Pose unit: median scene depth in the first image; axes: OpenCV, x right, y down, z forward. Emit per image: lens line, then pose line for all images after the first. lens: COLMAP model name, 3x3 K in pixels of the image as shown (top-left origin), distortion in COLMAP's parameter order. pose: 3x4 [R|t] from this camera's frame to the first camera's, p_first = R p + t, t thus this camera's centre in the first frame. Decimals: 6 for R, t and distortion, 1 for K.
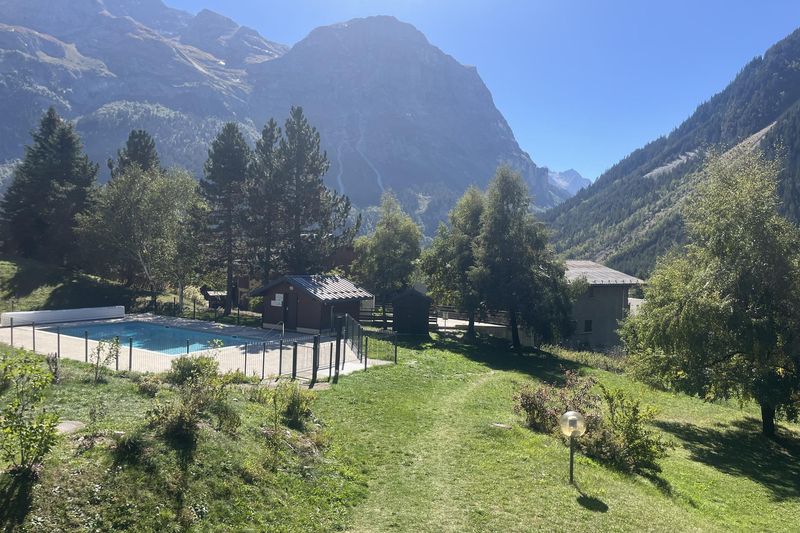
lens RADIAL K [[607.3, 0, 401.0], [0, 607.3, 268.0], [0, 0, 1]] dist [0.057441, -0.079627]
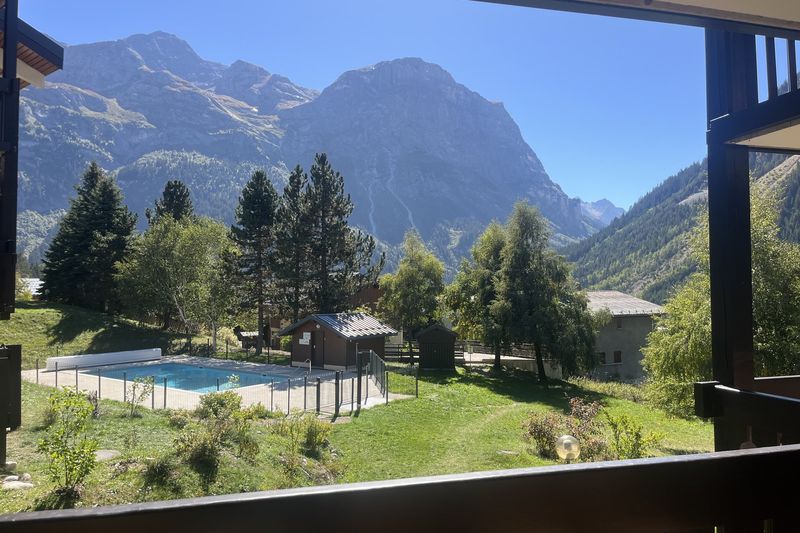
lens RADIAL K [[609.0, 0, 403.2], [0, 609.0, 266.0], [0, 0, 1]] dist [0.051622, -0.067952]
pose [[0.998214, -0.032126, -0.050364, 0.016792], [0.028924, 0.997591, -0.063057, -0.000235], [0.052268, 0.061487, 0.996738, -0.028364]]
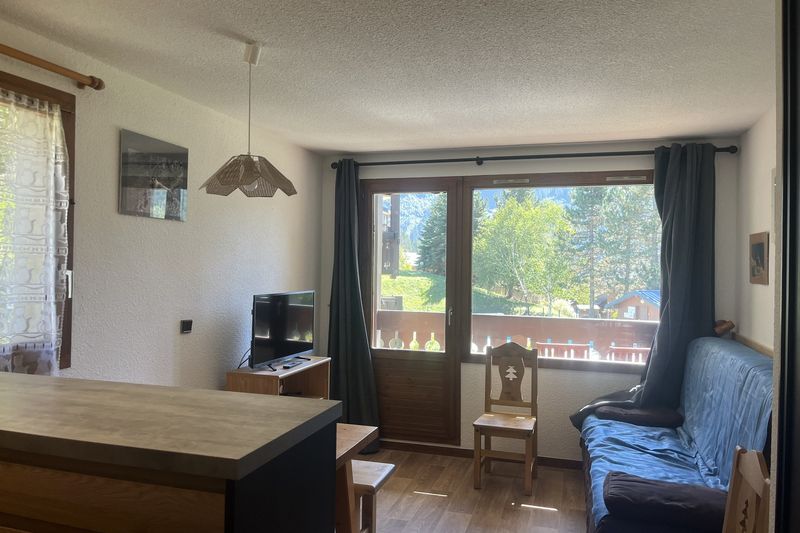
lens RADIAL K [[607.3, 0, 401.0], [0, 607.3, 268.0], [0, 0, 1]] dist [0.057441, -0.079627]
pose [[0.817878, -0.007441, -0.575344, 0.077548], [-0.009059, 0.999626, -0.025806, 0.003852], [0.575321, 0.026318, 0.817504, -0.113953]]
